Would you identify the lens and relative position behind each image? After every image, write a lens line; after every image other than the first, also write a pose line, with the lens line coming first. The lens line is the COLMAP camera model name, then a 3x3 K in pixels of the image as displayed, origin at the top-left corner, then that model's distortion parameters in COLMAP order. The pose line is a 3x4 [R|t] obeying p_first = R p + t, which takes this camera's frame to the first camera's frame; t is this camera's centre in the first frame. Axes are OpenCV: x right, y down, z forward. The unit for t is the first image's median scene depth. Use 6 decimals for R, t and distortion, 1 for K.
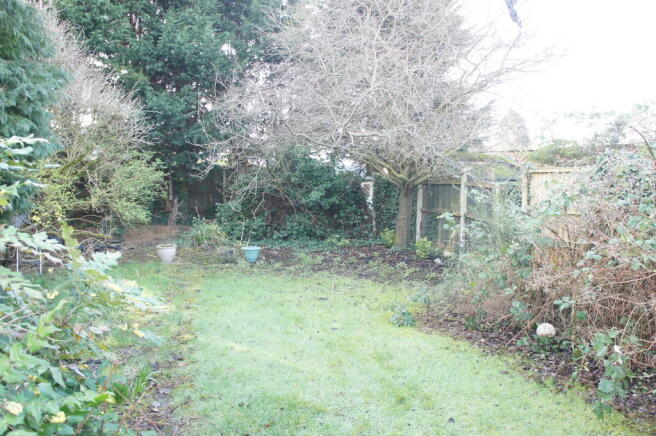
lens RADIAL K [[511.2, 0, 328.0], [0, 511.2, 218.0], [0, 0, 1]] dist [-0.171706, 0.111387]
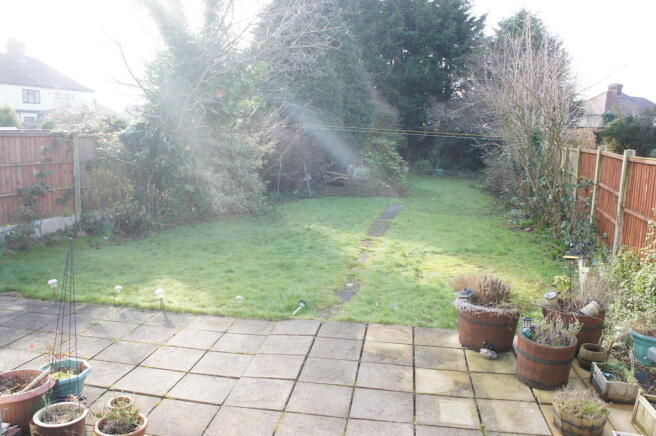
lens RADIAL K [[511.2, 0, 328.0], [0, 511.2, 218.0], [0, 0, 1]] dist [-0.171706, 0.111387]
pose [[0.913935, 0.095010, -0.394584, 0.299714], [-0.045700, 0.990121, 0.132557, -0.011682], [0.403280, -0.103116, 0.909248, -1.295330]]
